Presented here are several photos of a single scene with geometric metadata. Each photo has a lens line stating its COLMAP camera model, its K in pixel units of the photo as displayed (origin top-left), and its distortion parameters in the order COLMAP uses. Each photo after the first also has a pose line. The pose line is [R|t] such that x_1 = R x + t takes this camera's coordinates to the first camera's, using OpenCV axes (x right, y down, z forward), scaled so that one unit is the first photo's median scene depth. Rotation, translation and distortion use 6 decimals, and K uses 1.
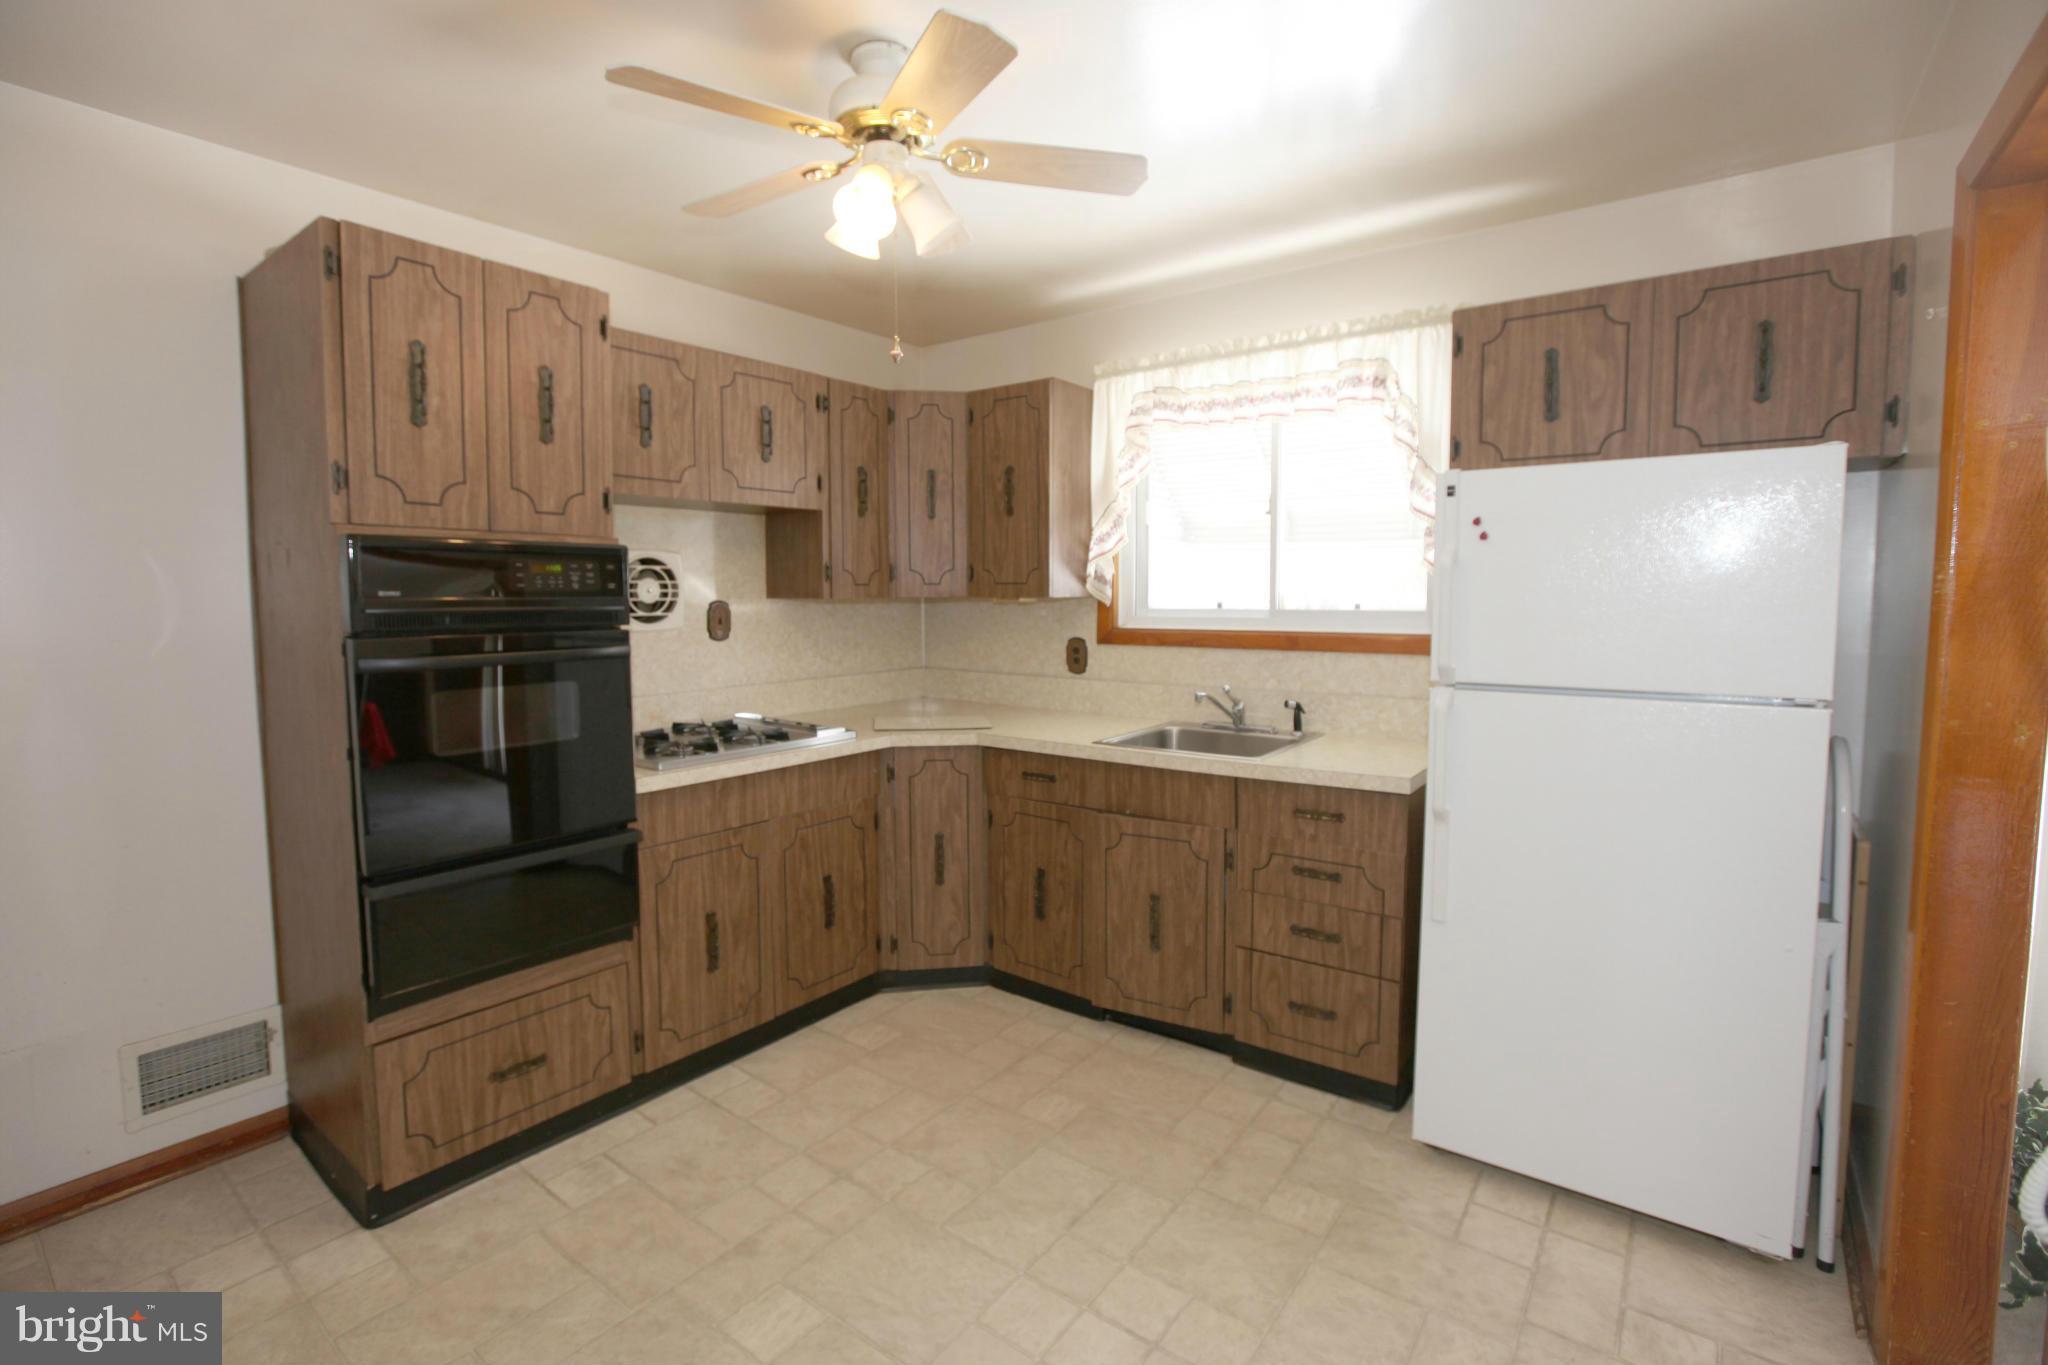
lens RADIAL K [[925.9, 0, 1022.3], [0, 925.9, 661.0], [0, 0, 1]] dist [-0.063939, 0.027342]
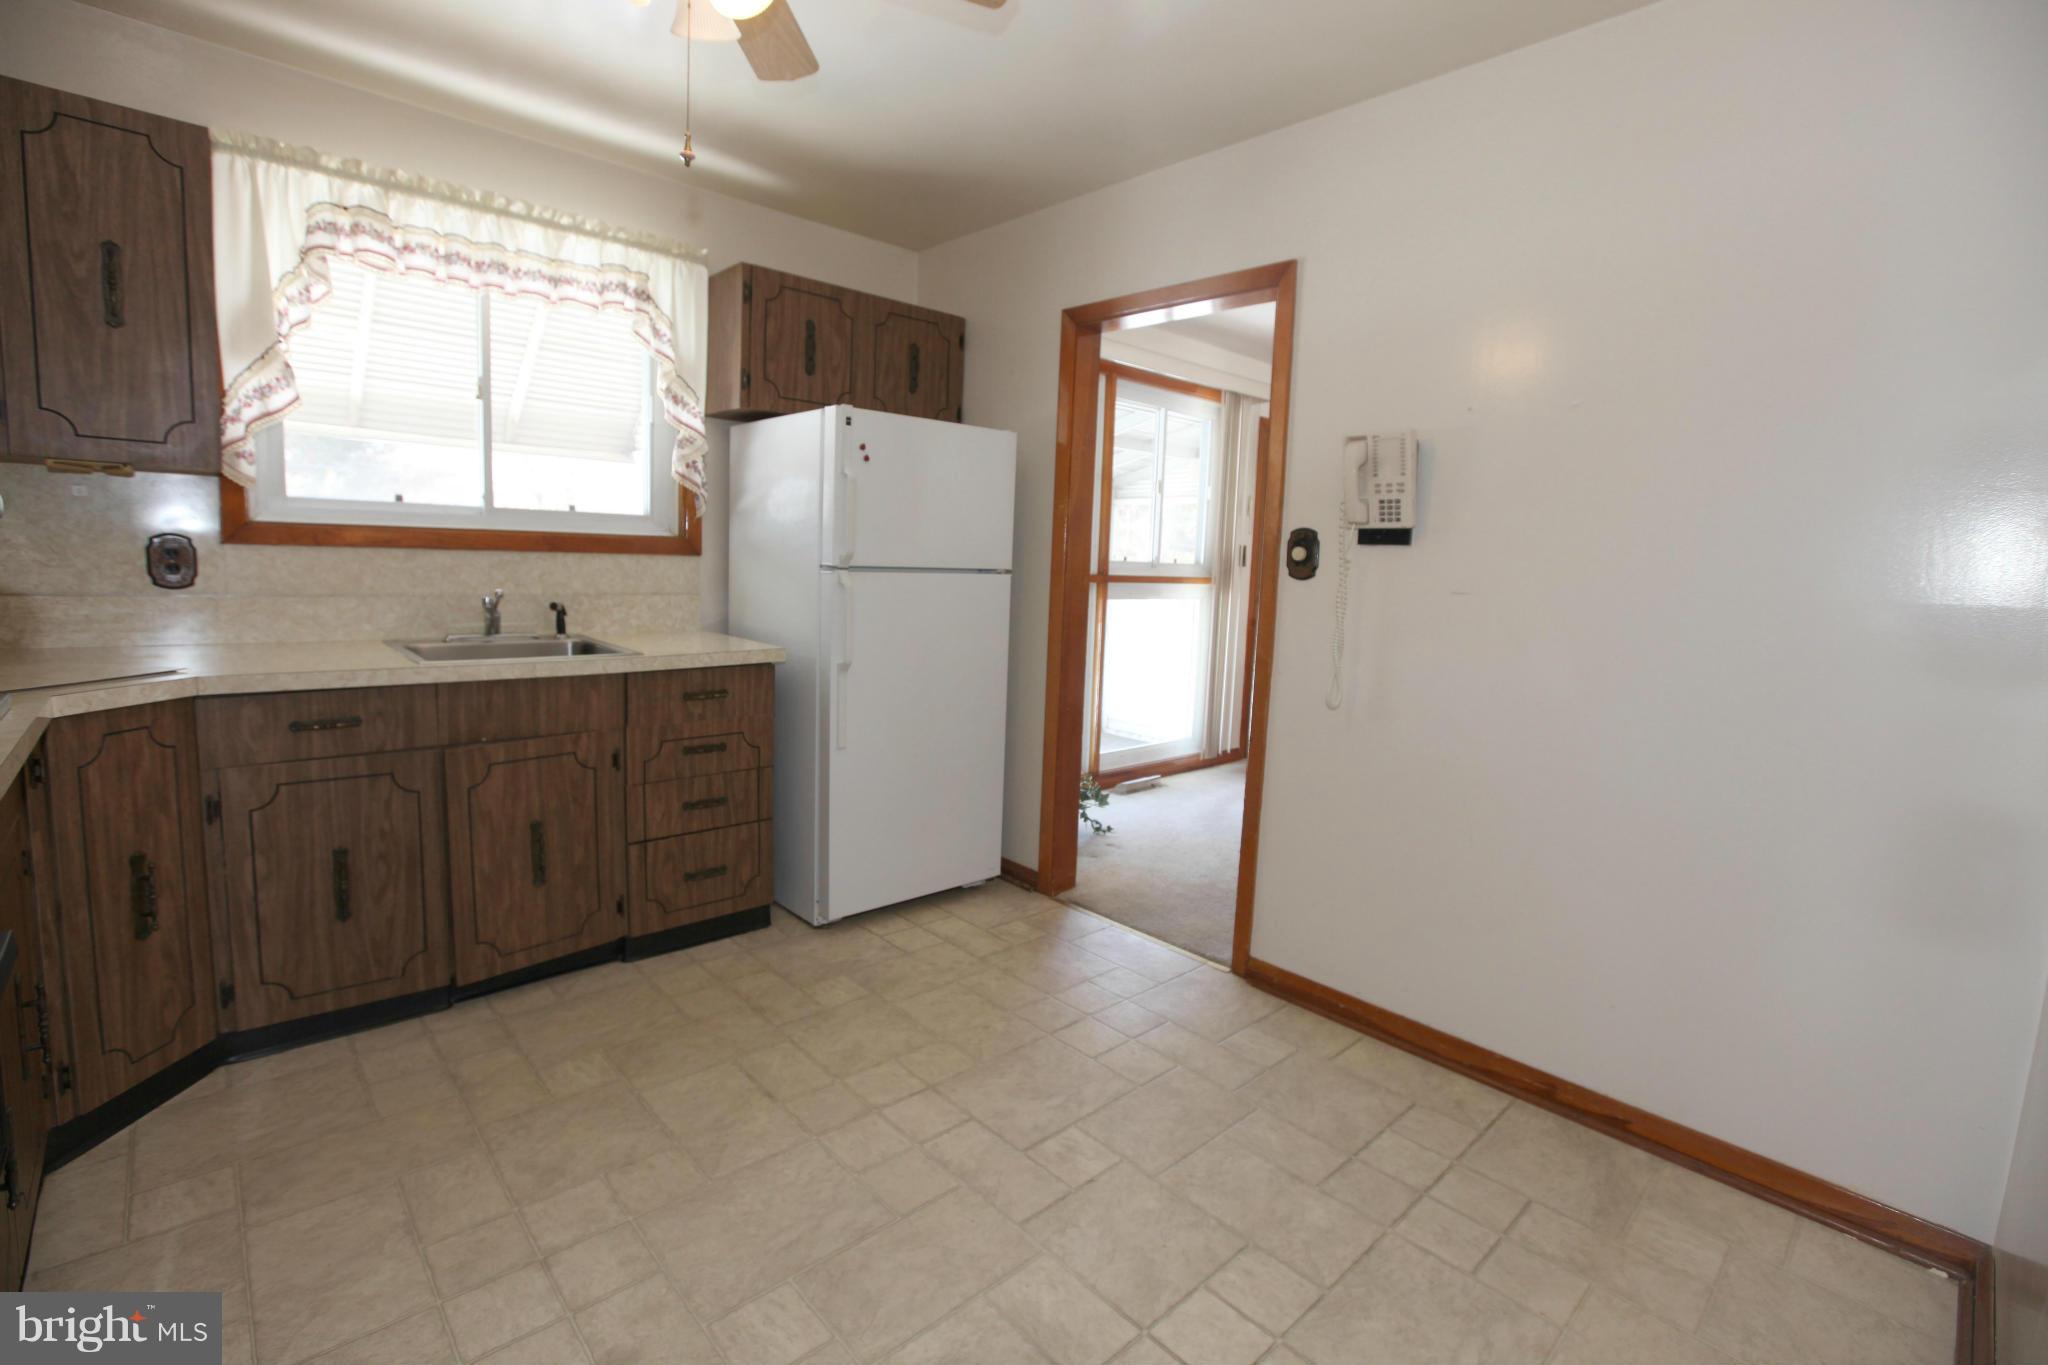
lens RADIAL K [[925.9, 0, 1022.3], [0, 925.9, 661.0], [0, 0, 1]] dist [-0.063939, 0.027342]
pose [[0.174662, -0.100278, 0.979509, -0.638225], [0.029156, 0.994891, 0.096654, 0.029443], [-0.984197, 0.011677, 0.176693, 0.399323]]
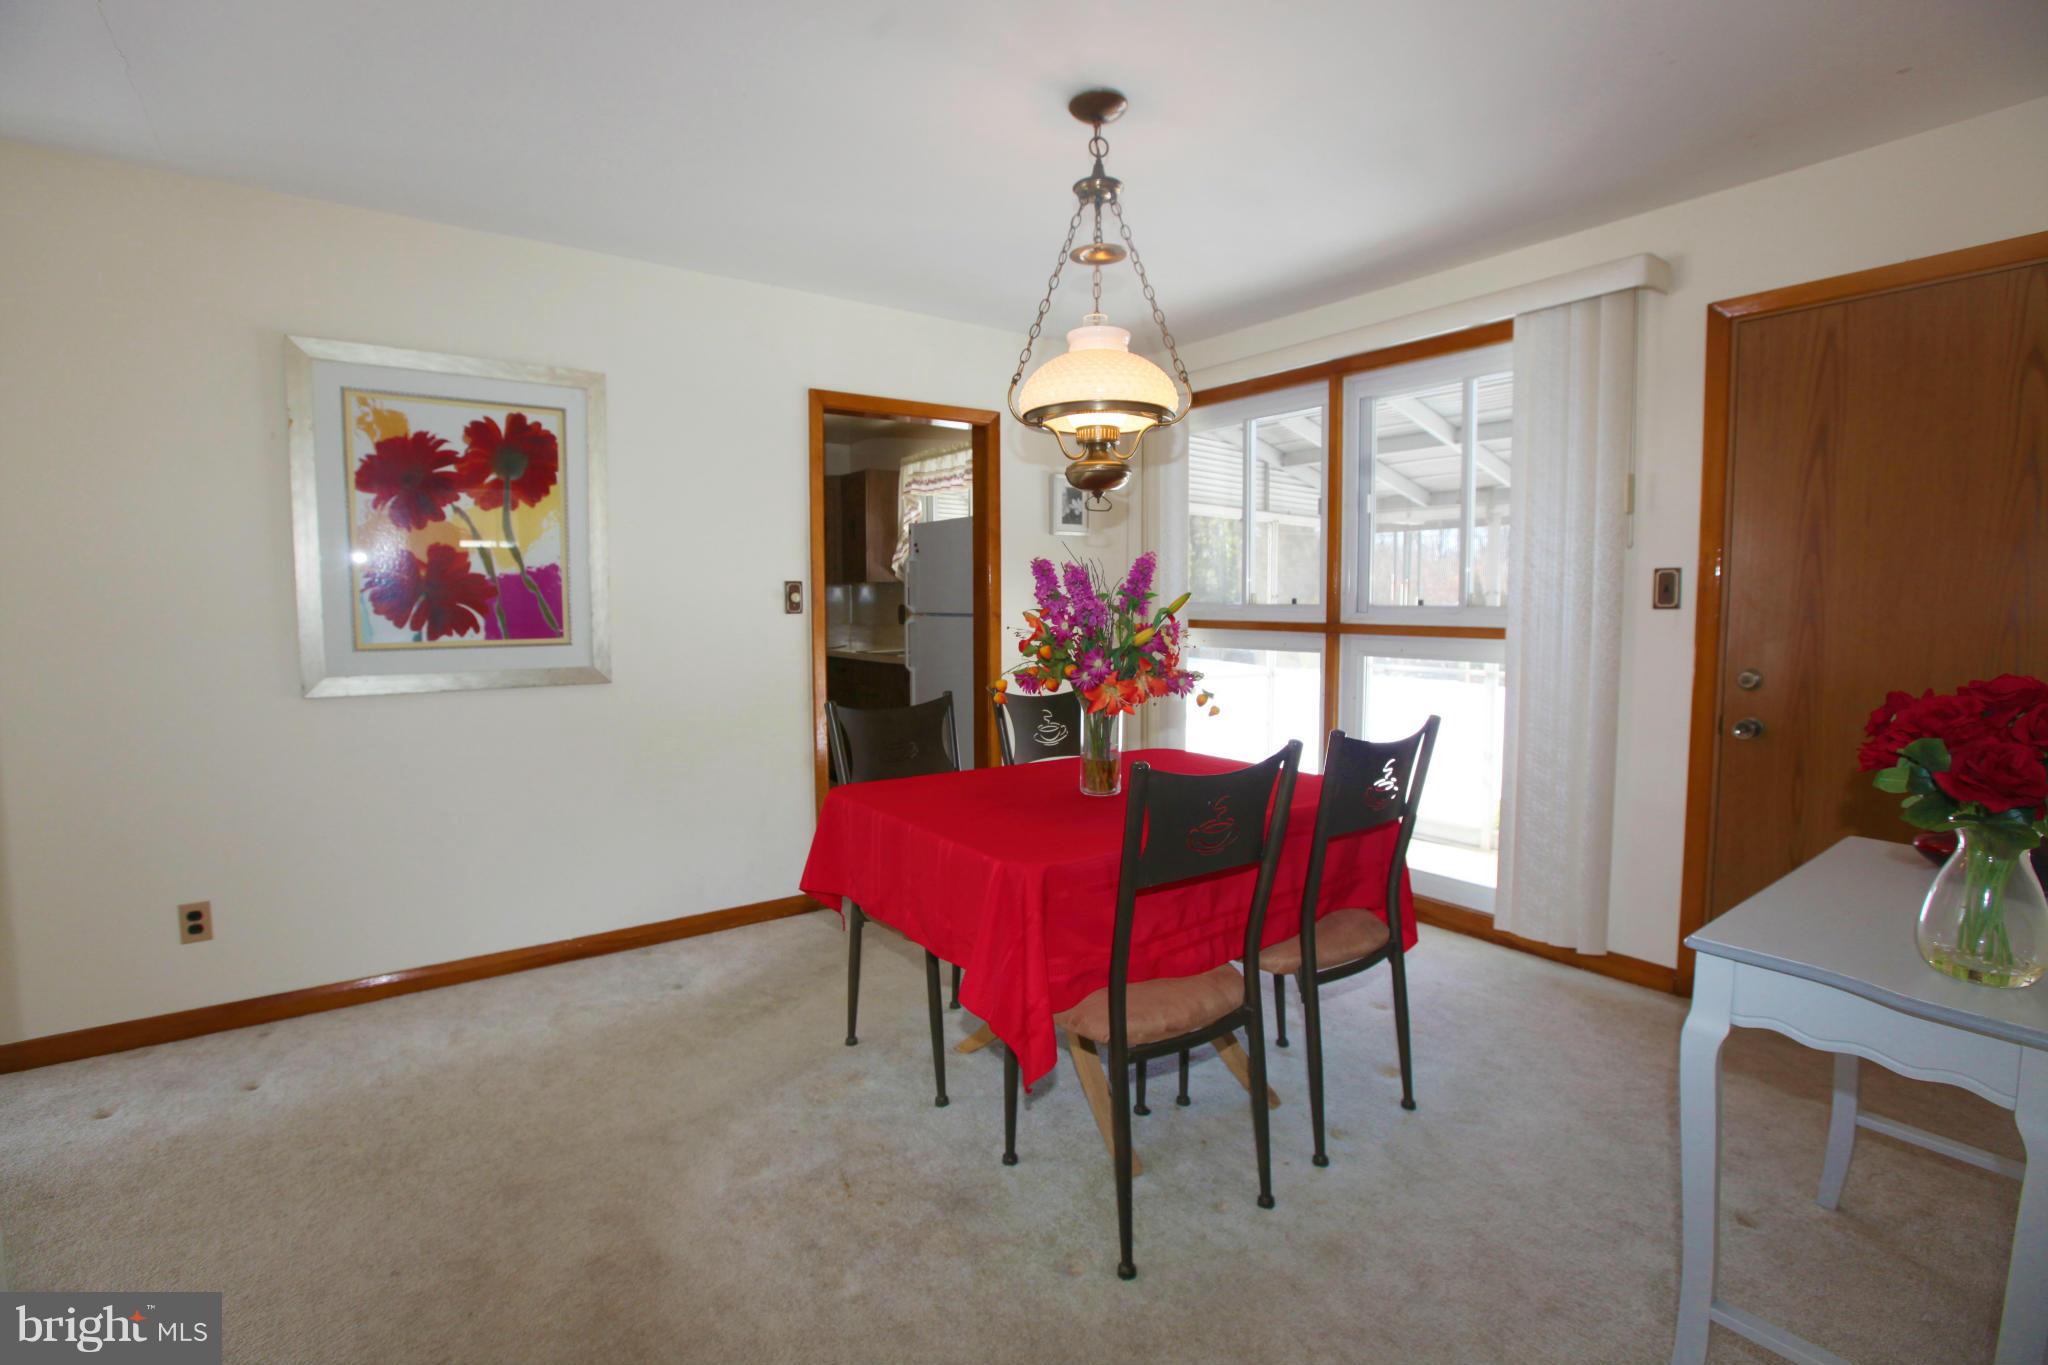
lens RADIAL K [[925.9, 0, 1022.3], [0, 925.9, 661.0], [0, 0, 1]] dist [-0.063939, 0.027342]
pose [[0.955514, 0.023682, -0.293992, 1.136467], [-0.023494, 0.999715, 0.004172, 0.105295], [0.294008, 0.002921, 0.955799, -0.952769]]
